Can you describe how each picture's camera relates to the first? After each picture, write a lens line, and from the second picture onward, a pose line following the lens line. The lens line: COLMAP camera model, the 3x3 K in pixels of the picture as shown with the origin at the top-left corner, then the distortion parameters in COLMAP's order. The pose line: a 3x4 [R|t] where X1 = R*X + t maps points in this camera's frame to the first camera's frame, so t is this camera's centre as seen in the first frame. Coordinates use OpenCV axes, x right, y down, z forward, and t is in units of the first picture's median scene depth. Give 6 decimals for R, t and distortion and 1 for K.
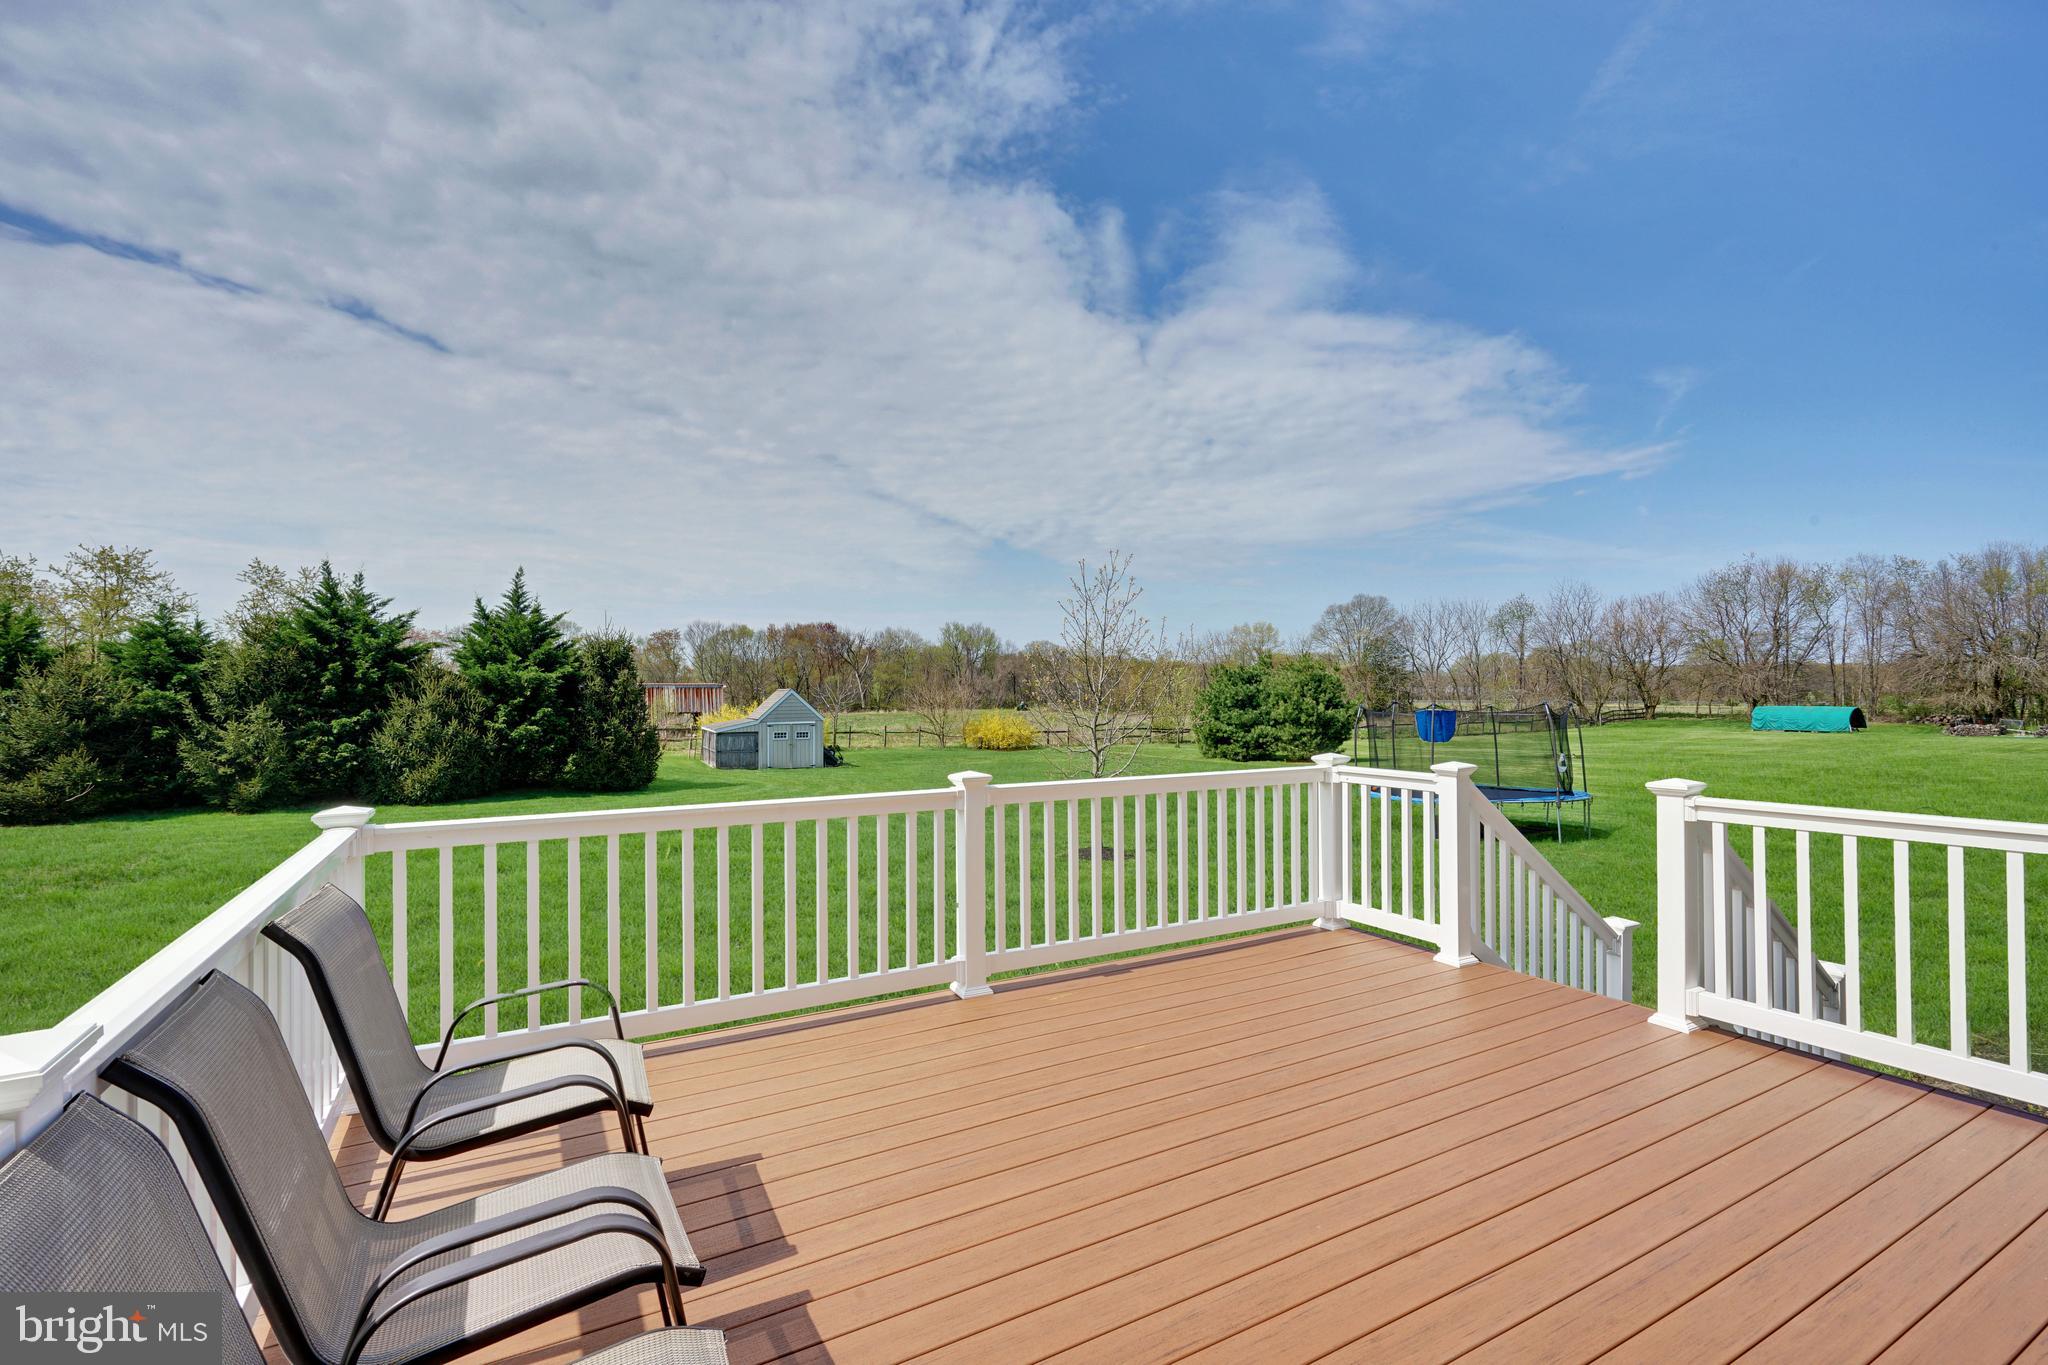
lens RADIAL K [[932.6, 0, 1026.8], [0, 932.6, 672.5], [0, 0, 1]] dist [0.001657, -0.000022]
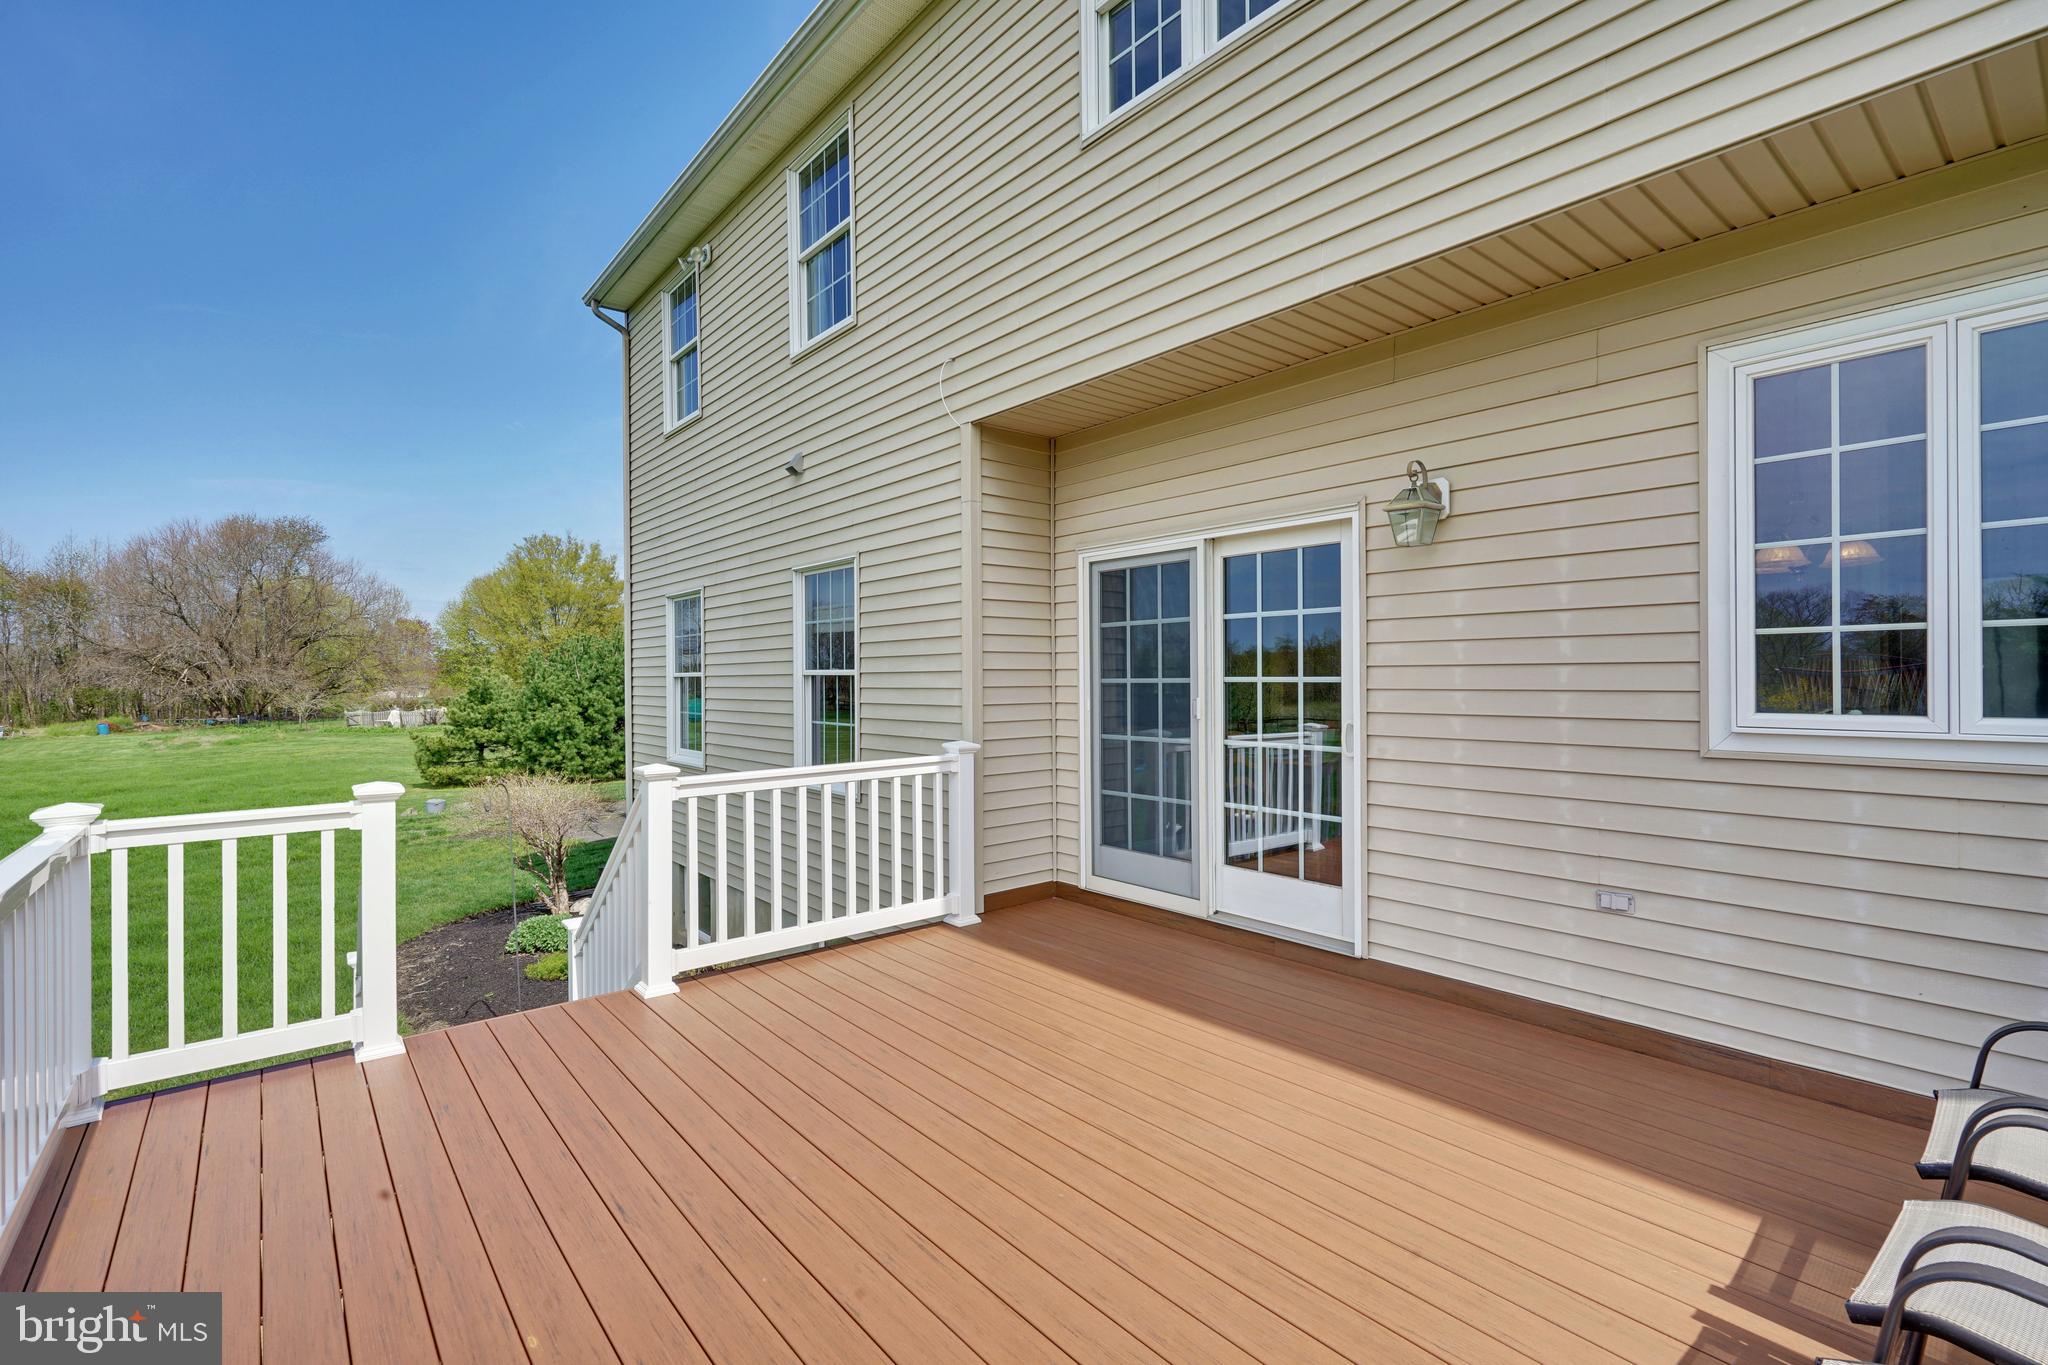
lens RADIAL K [[918.1, 0, 1027.6], [0, 918.1, 676.6], [0, 0, 1]] dist [-0.000781, -0.000109]
pose [[-0.177558, 0.006525, 0.984089, -1.043414], [-0.006426, 0.999949, -0.007789, 0.044504], [-0.984089, -0.007707, -0.177507, 1.866302]]
